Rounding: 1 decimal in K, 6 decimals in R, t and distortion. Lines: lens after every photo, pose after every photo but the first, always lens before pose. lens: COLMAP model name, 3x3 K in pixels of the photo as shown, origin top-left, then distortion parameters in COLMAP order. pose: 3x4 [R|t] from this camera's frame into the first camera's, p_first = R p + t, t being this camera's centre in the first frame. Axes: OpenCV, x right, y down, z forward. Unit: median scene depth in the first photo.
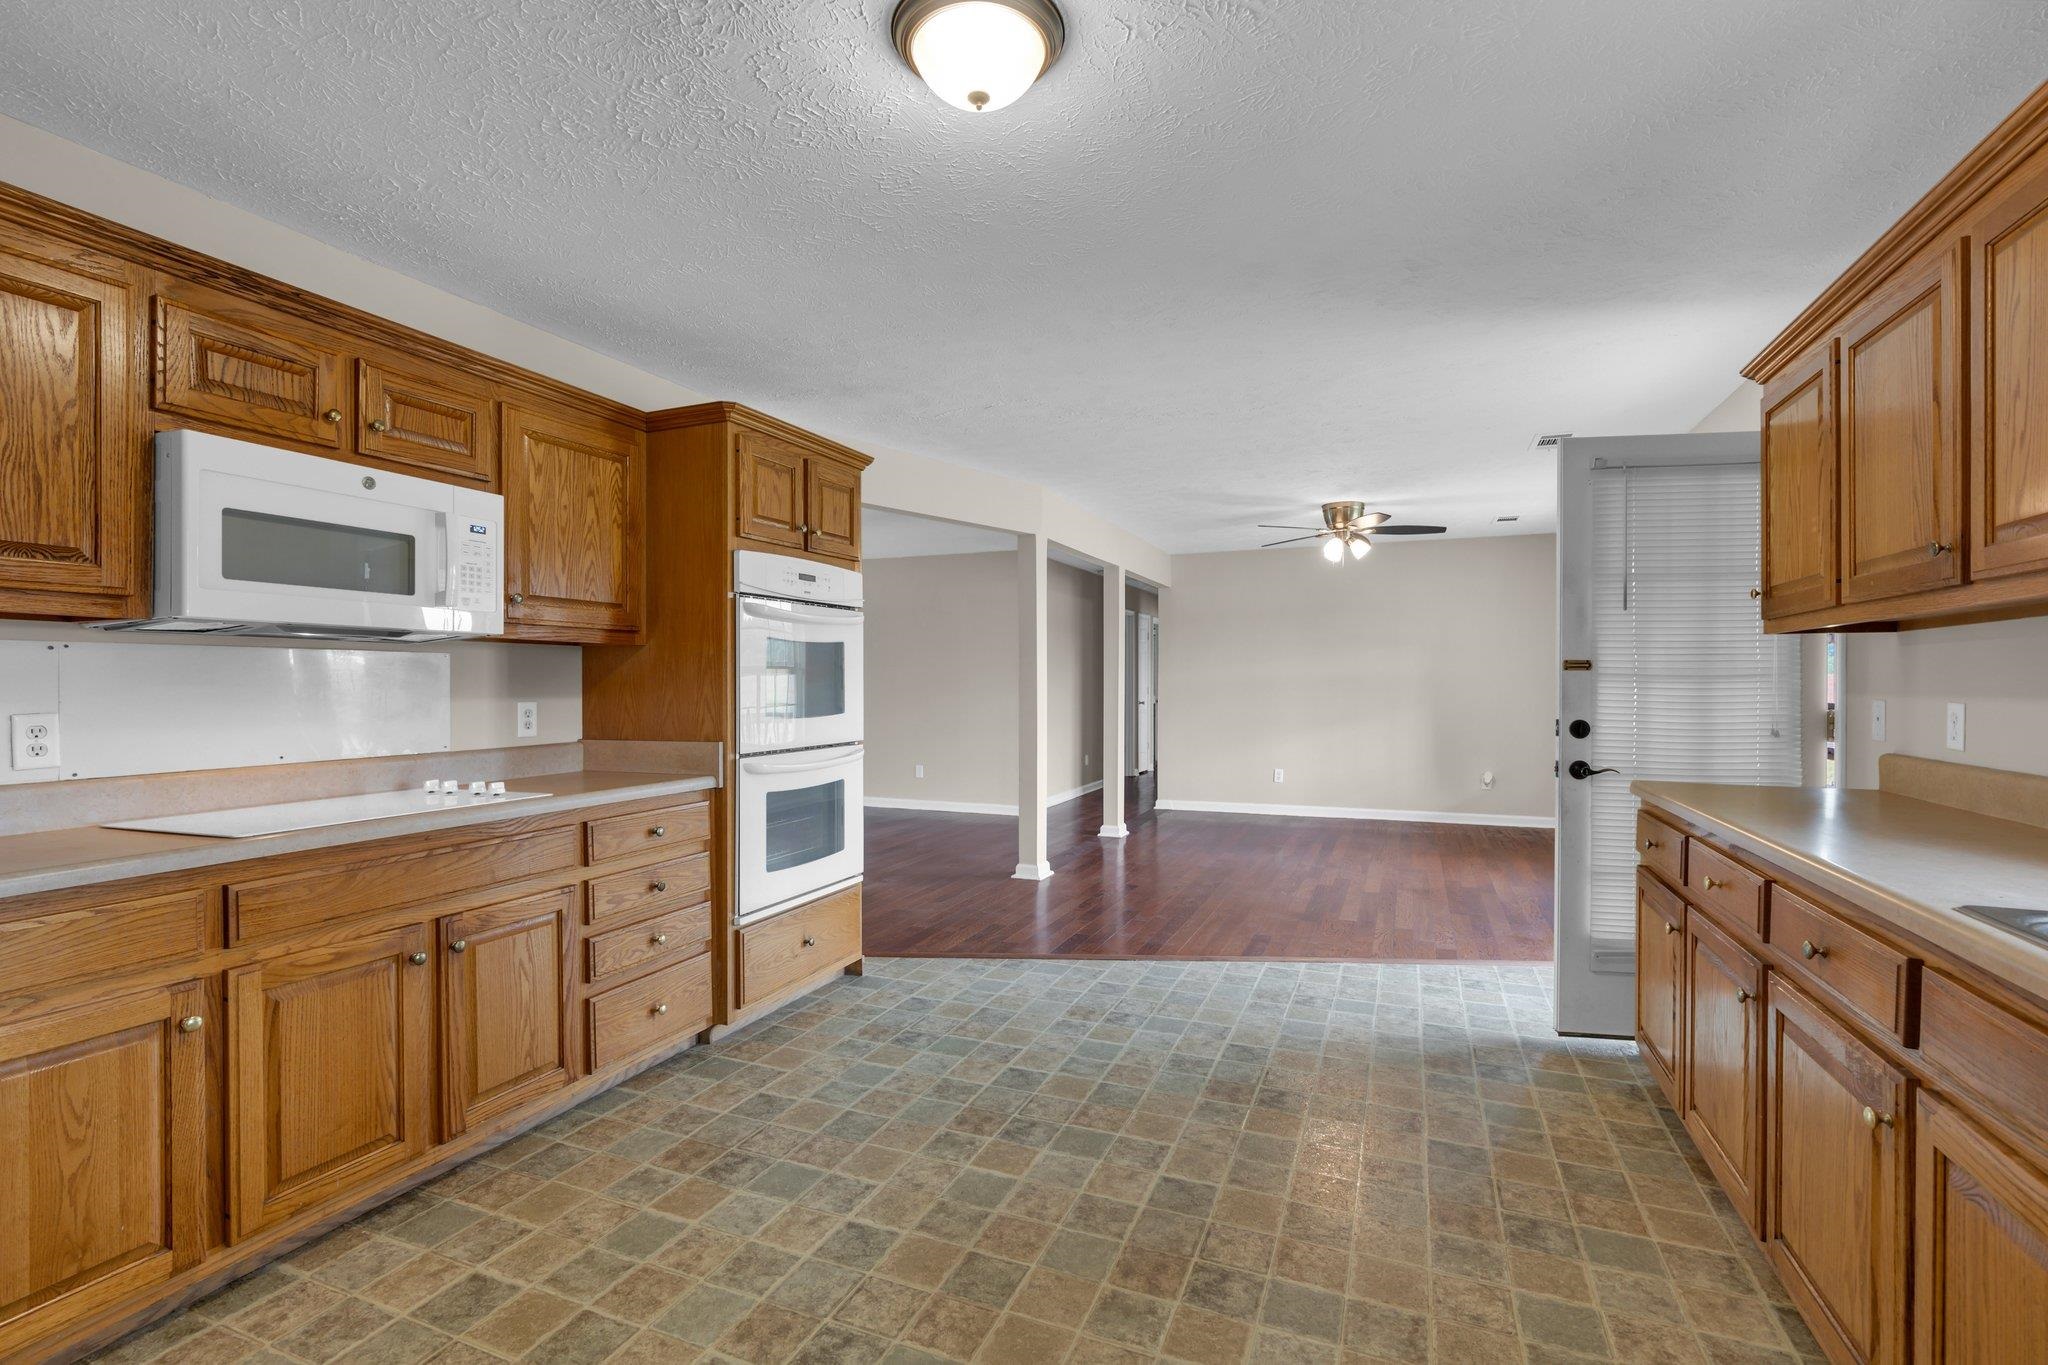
lens RADIAL K [[946.7, 0, 1000.2], [0, 946.7, 668.7], [0, 0, 1]] dist [-0.000185, 0.000178]
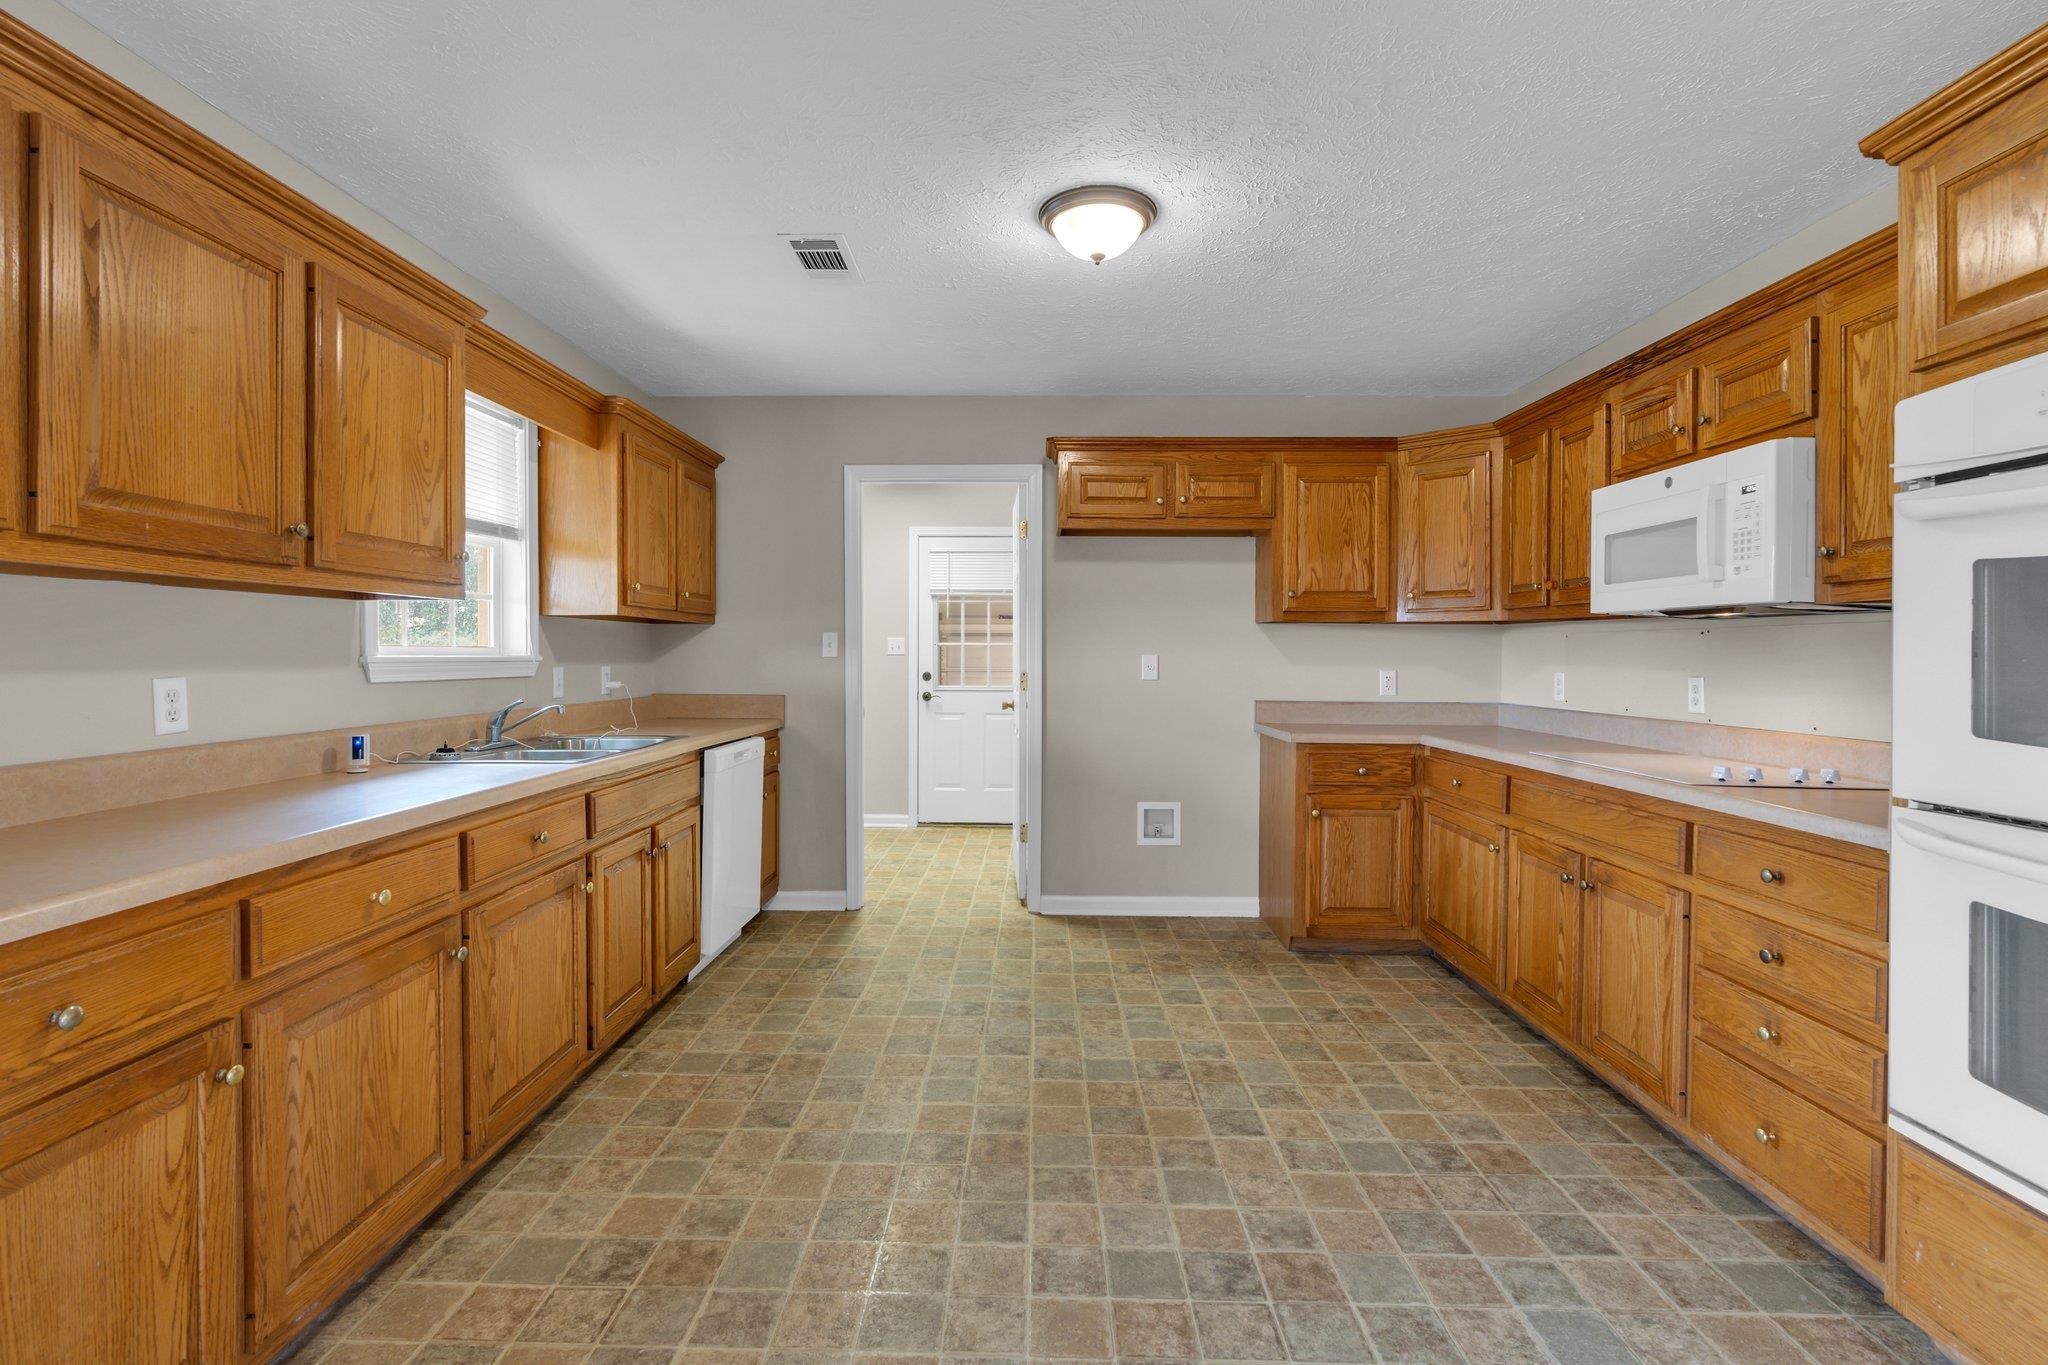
lens RADIAL K [[939.9, 0, 1026.4], [0, 939.9, 664.3], [0, 0, 1]] dist [-0.015599, 0.000351]
pose [[-0.920906, -0.000526, -0.389785, 0.492103], [0.000493, 0.999997, -0.002515, 0.026095], [0.389785, -0.002508, -0.920902, 1.761151]]
